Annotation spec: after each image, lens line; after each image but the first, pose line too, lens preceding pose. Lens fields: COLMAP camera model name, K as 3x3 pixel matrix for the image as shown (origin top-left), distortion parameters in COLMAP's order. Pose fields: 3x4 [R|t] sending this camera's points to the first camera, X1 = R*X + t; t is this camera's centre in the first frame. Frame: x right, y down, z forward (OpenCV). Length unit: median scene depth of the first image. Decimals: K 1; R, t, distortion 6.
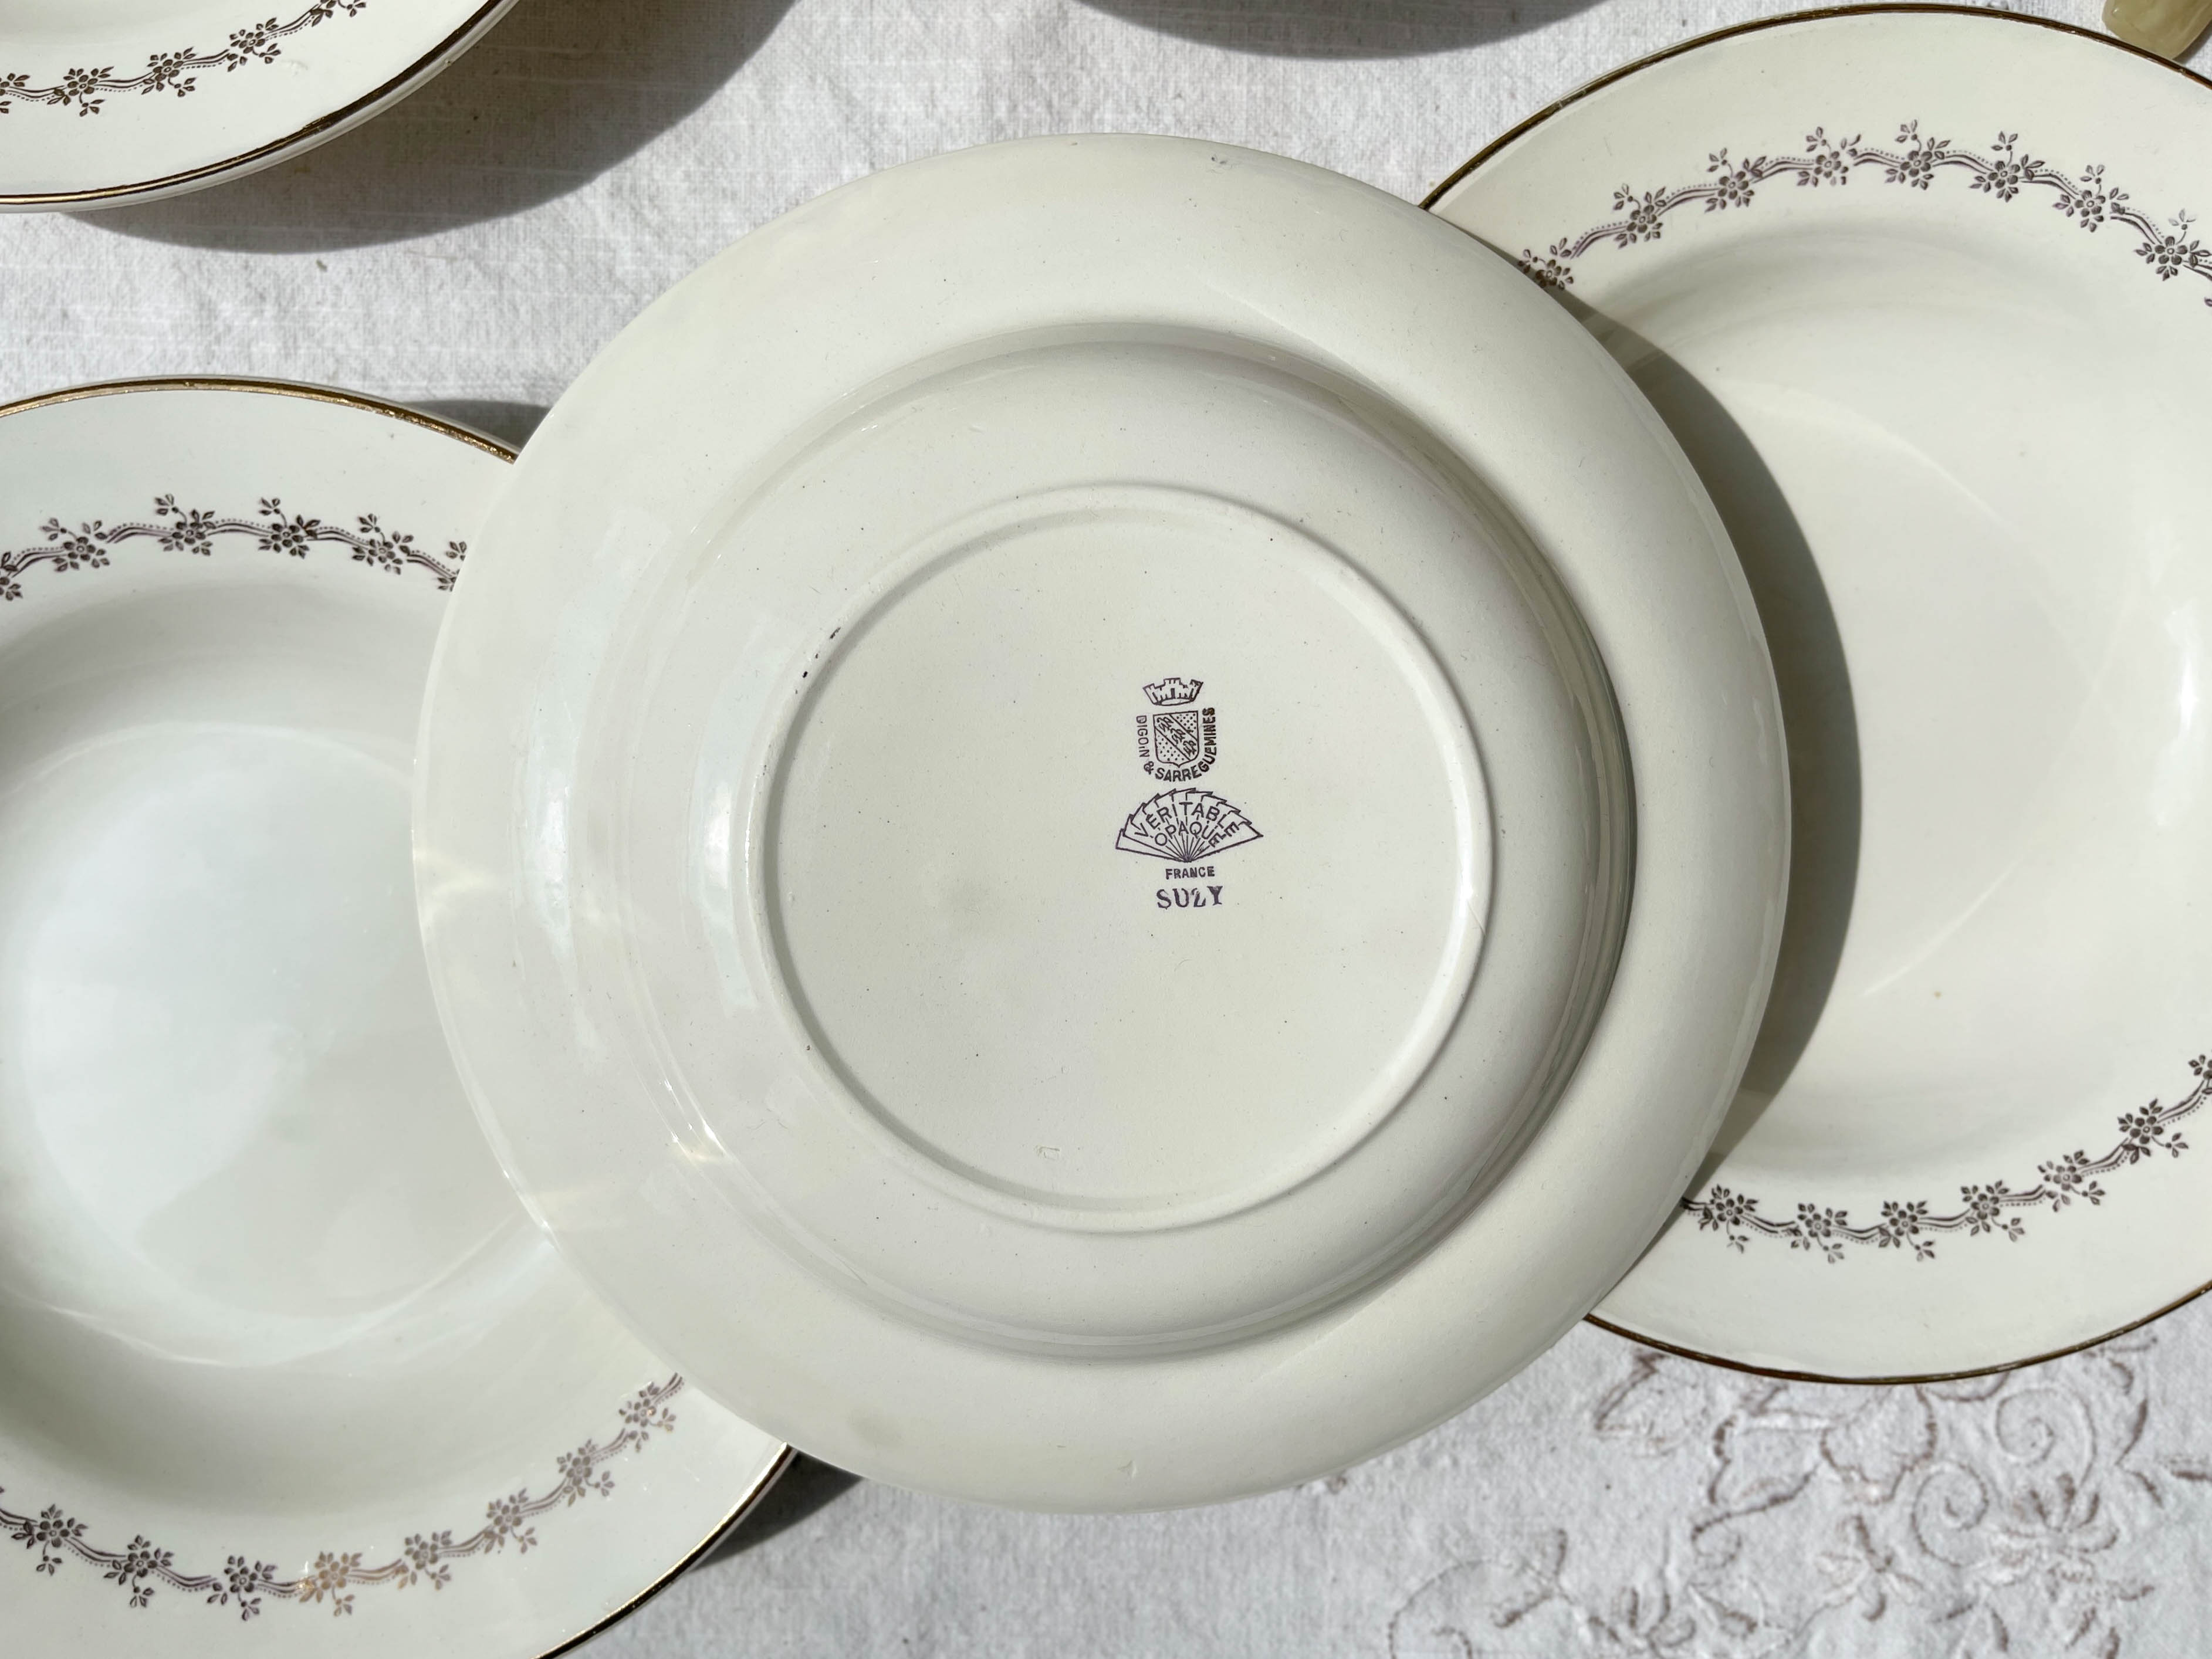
lens RADIAL K [[1850.0, 0, 1049.8], [0, 1850.0, 818.5], [0, 0, 1]] dist [0.053614, -0.109120]
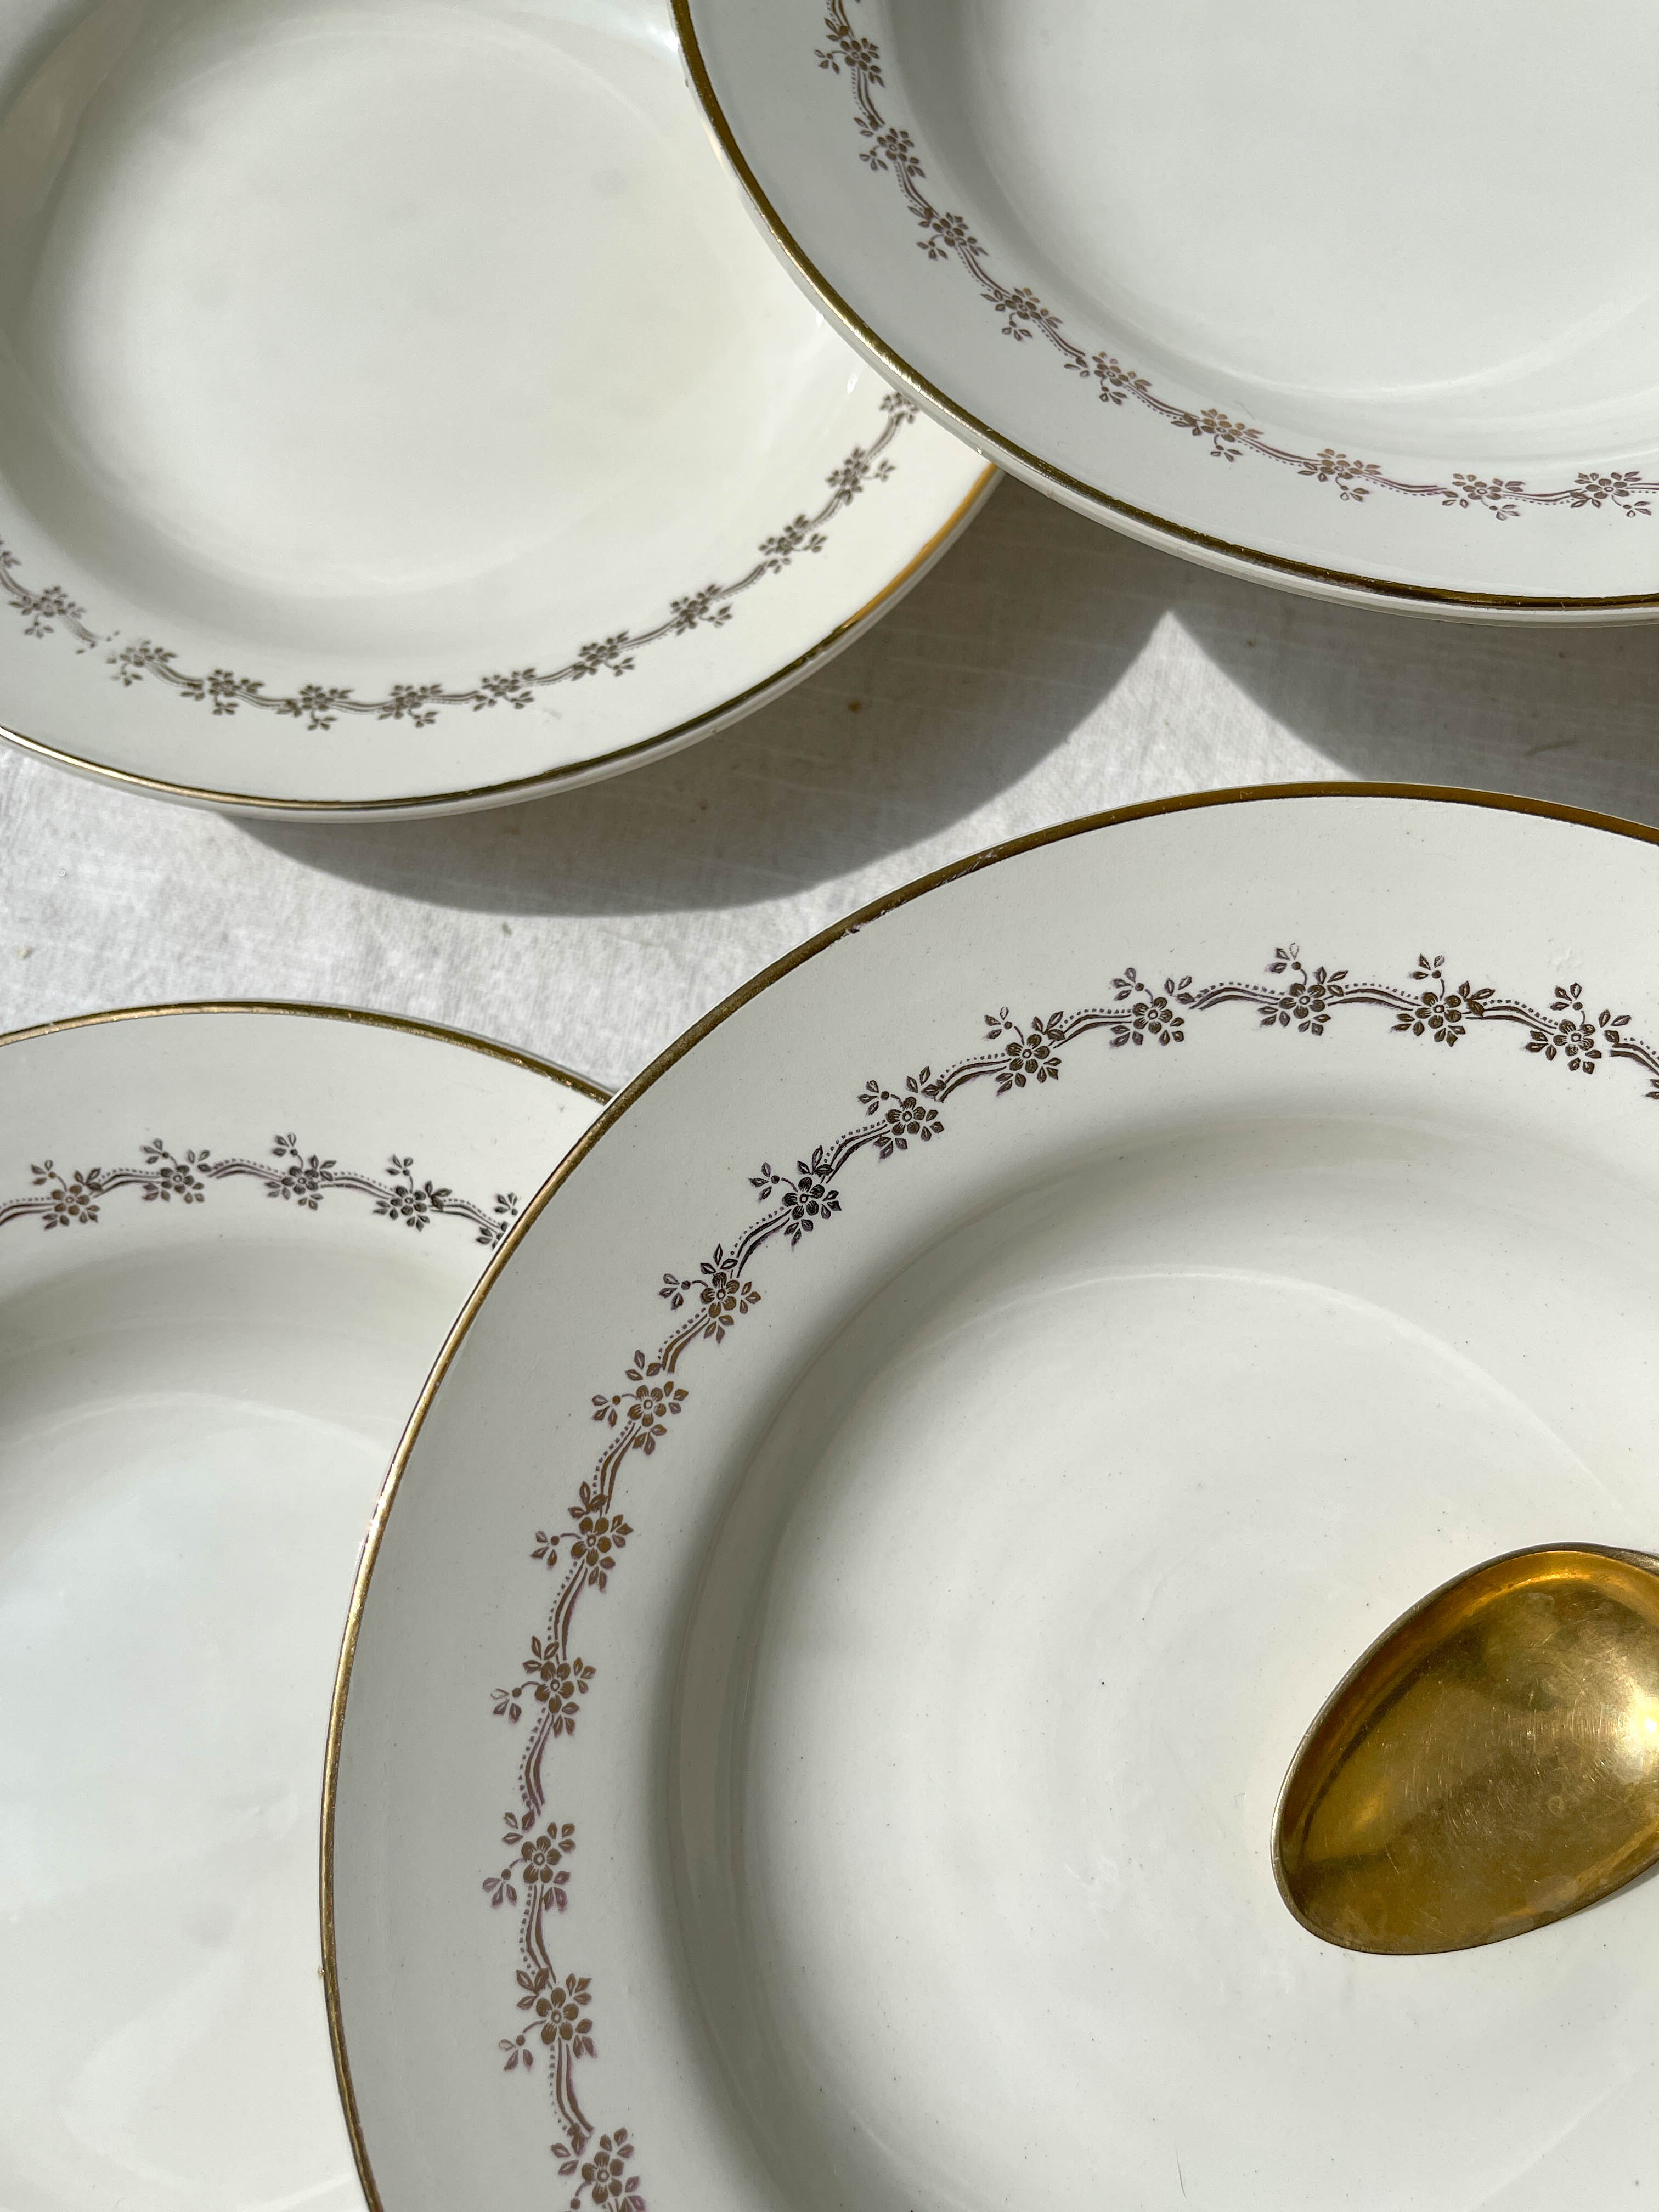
lens RADIAL K [[1752.3, 0, 838.6], [0, 1752.3, 1109.7], [0, 0, 1]] dist [0.003709, -0.008784]
pose [[0.982604, 0.157354, -0.098633, -0.138193], [-0.178804, 0.945097, -0.273535, -0.006557], [0.050176, 0.286412, 0.956792, 0.218420]]
